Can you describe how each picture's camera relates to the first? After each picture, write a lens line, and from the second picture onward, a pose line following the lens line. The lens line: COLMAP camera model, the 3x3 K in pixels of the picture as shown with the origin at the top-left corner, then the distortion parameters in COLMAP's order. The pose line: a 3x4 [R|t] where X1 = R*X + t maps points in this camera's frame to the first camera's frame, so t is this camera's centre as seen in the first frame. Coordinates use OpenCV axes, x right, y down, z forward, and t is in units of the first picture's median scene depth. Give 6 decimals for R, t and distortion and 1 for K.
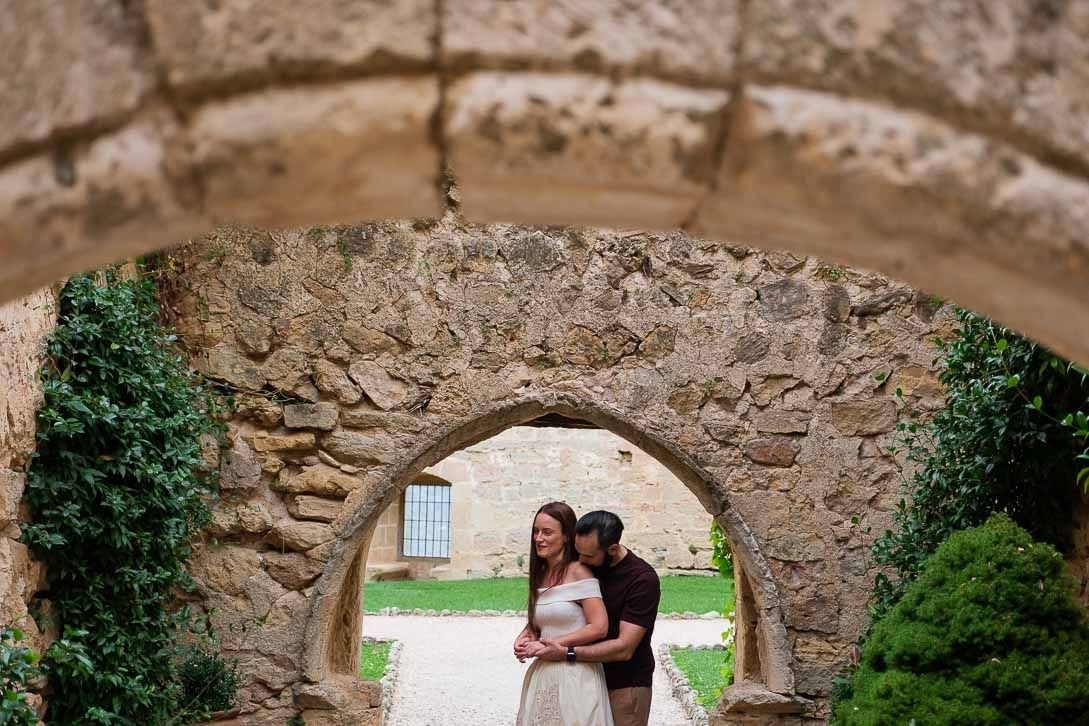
lens RADIAL K [[1720.4, 0, 544.5], [0, 1720.4, 363.0], [0, 0, 1]] dist [0.054874, 0.100407]
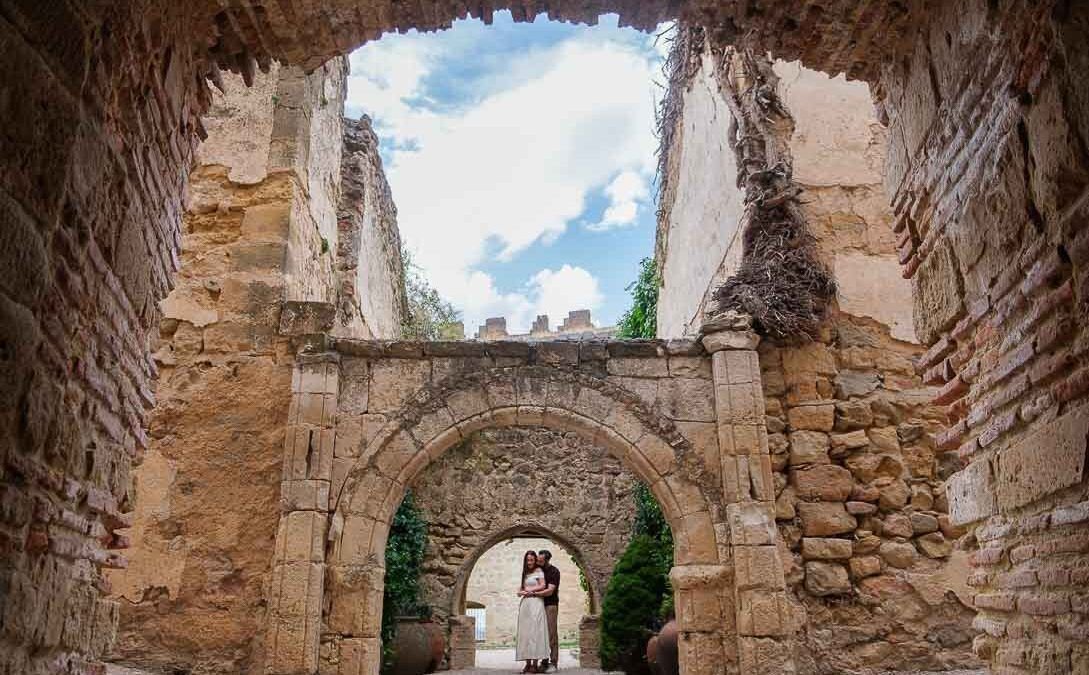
lens RADIAL K [[889.9, 0, 544.5], [0, 889.9, 337.5], [0, 0, 1]] dist [-0.005783, -0.000813]
pose [[0.999245, -0.020079, 0.033275, -0.011161], [0.028828, 0.957159, -0.288125, 0.169215], [-0.026064, 0.288866, 0.957015, -0.730971]]
